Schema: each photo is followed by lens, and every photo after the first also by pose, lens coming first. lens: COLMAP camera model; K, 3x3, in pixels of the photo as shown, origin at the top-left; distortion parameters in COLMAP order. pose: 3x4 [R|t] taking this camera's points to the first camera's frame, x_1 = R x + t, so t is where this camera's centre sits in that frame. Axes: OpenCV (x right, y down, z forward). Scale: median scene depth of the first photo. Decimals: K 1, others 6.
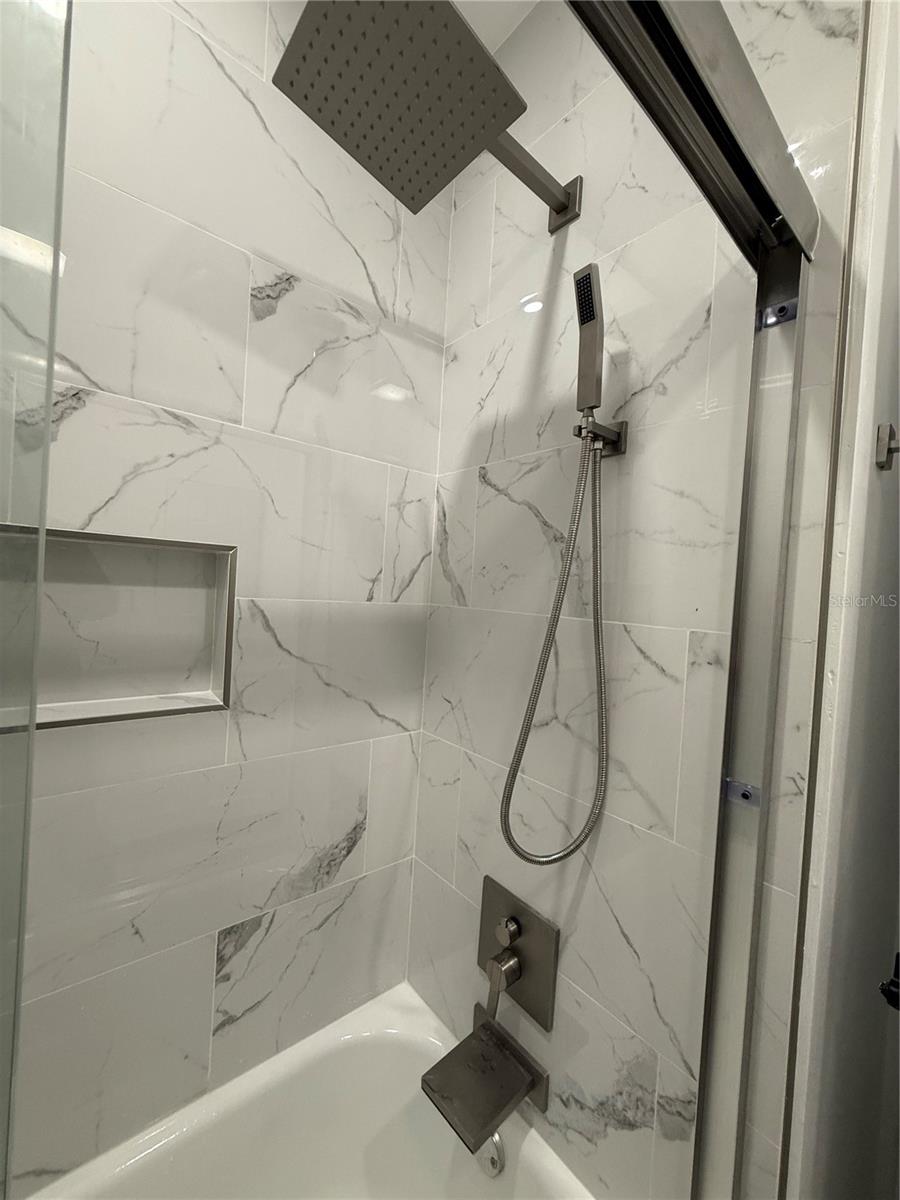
lens RADIAL K [[476.5, 0, 450.0], [0, 476.5, 600.0], [0, 0, 1]] dist [-0.001181, 0.000733]
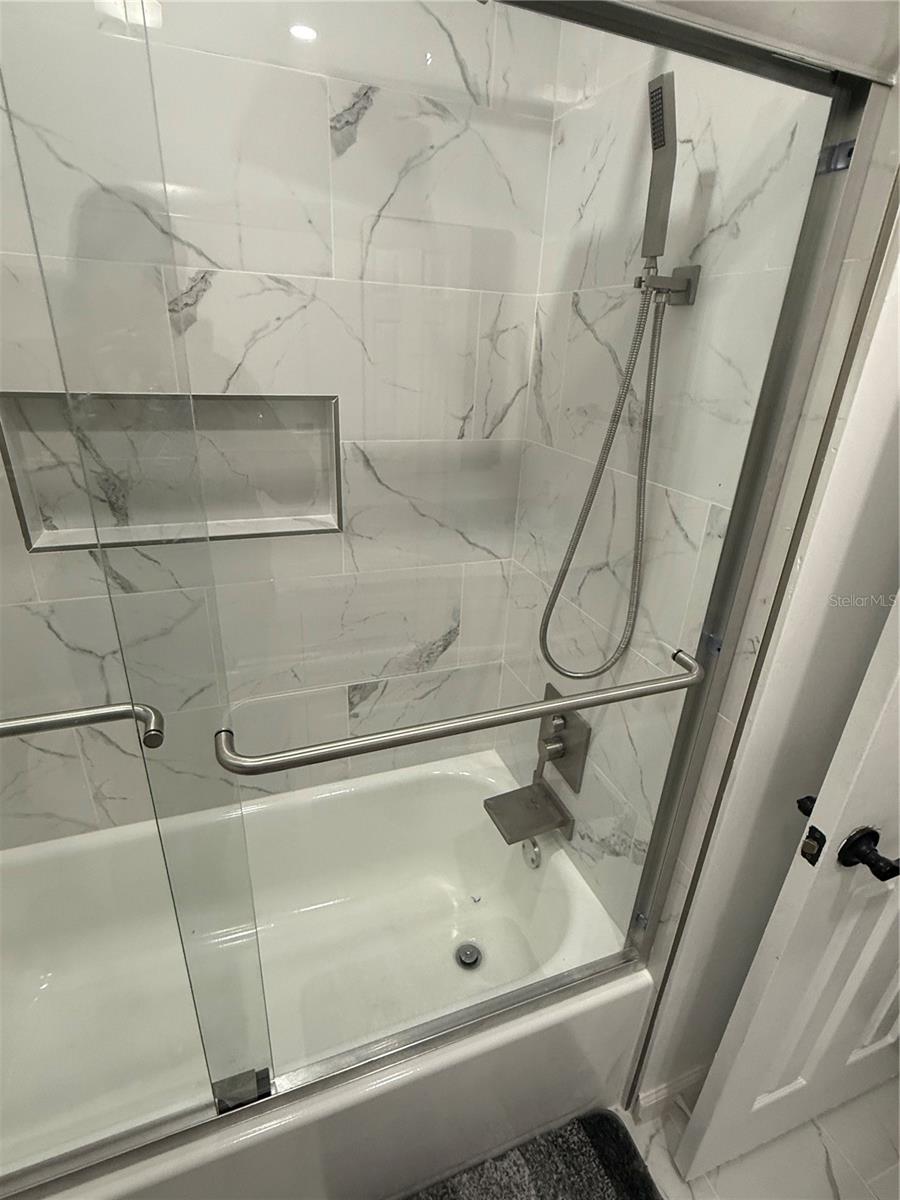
lens RADIAL K [[581.2, 0, 450.0], [0, 581.2, 600.0], [0, 0, 1]] dist [-0.000057, -0.000313]
pose [[0.944020, 0.117796, -0.308139, 0.284486], [0.005057, 0.928797, 0.370555, -0.164083], [0.329848, -0.351370, 0.876207, -0.299407]]
